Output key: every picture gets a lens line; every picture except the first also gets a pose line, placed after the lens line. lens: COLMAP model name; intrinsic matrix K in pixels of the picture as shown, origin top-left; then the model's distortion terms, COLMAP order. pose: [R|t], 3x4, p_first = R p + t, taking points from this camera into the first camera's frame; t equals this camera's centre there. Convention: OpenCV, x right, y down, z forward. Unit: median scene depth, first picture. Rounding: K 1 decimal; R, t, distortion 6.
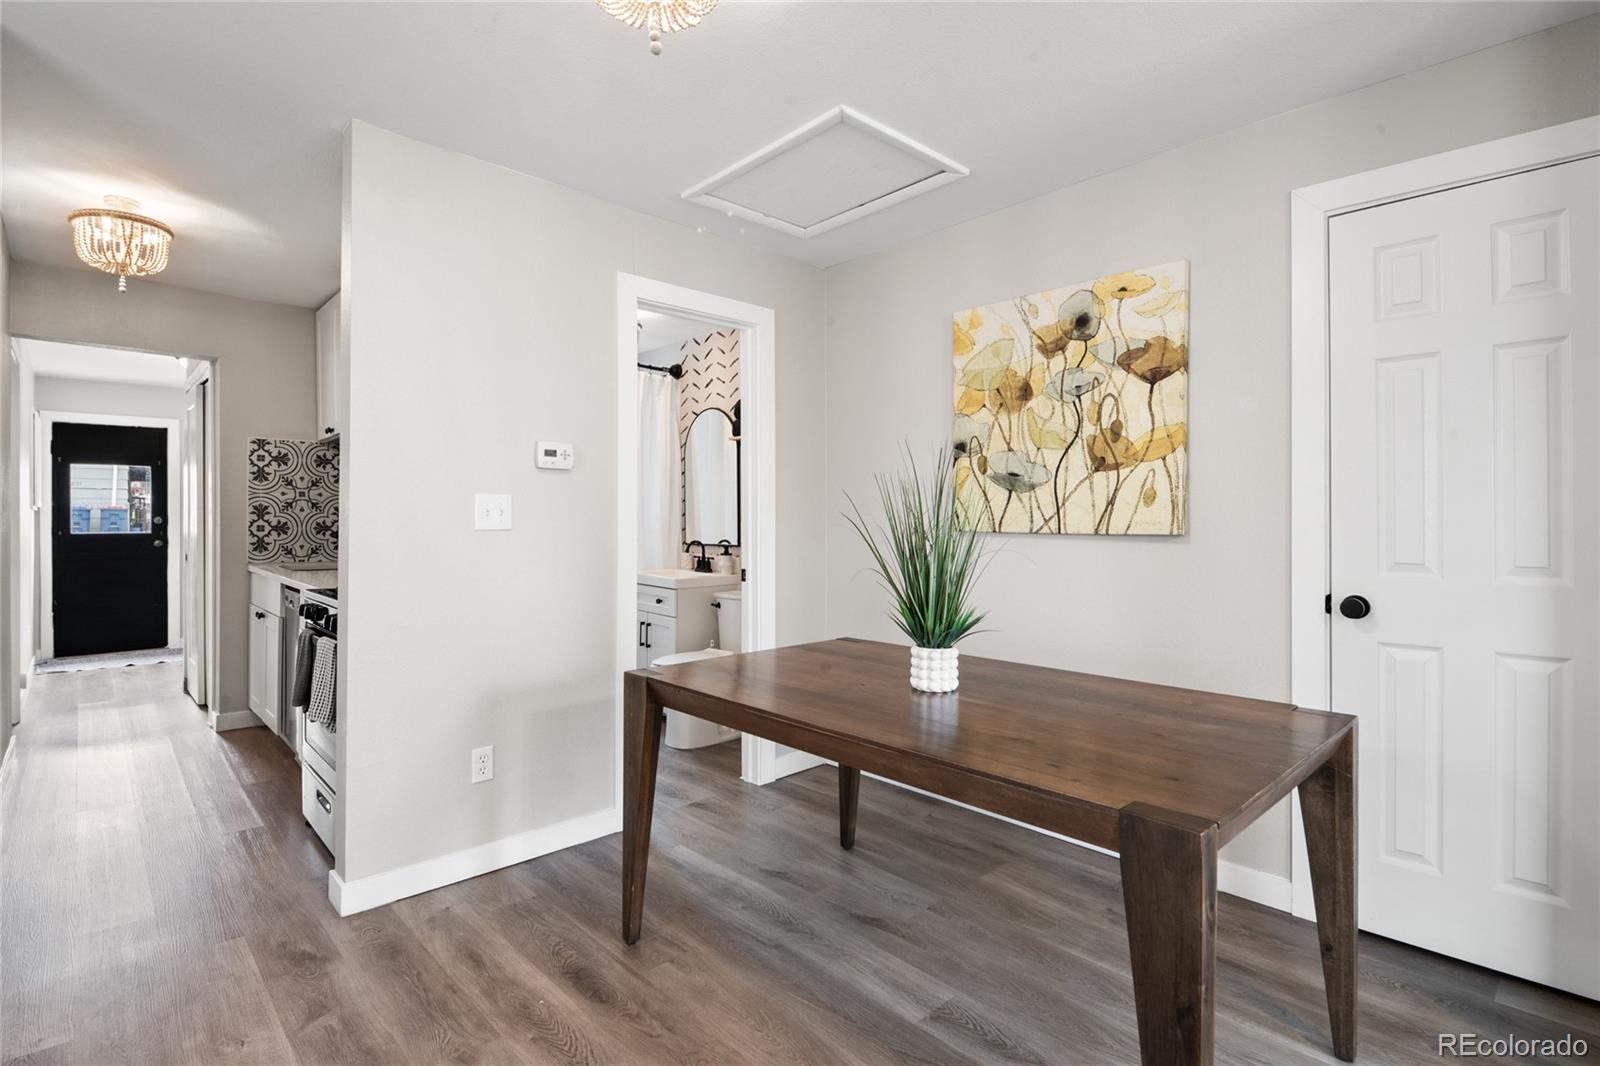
lens RADIAL K [[760.9, 0, 796.3], [0, 760.9, 522.7], [0, 0, 1]] dist [0.008823, -0.005918]
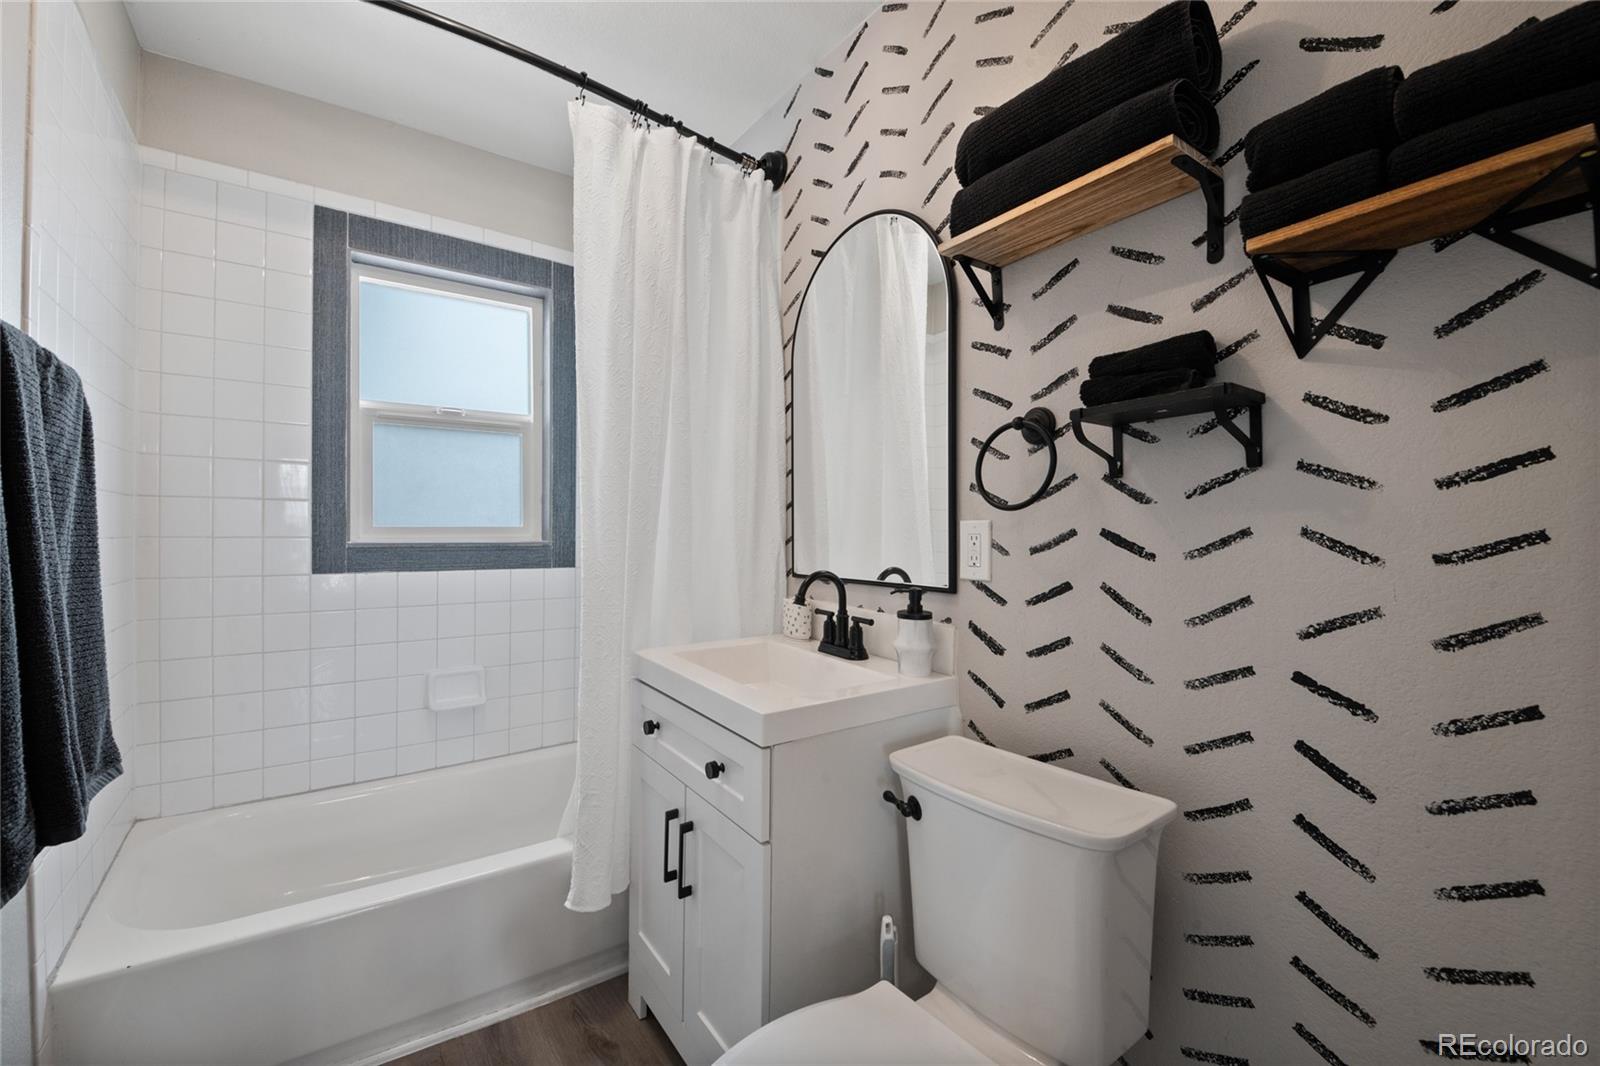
lens RADIAL K [[669.6, 0, 795.9], [0, 669.6, 527.0], [0, 0, 1]] dist [-0.001724, -0.000446]
pose [[0.991881, 0.005389, -0.127056, -0.102620], [-0.005158, 0.999984, 0.002151, 0.001533], [0.127066, -0.001479, 0.991893, 0.667229]]
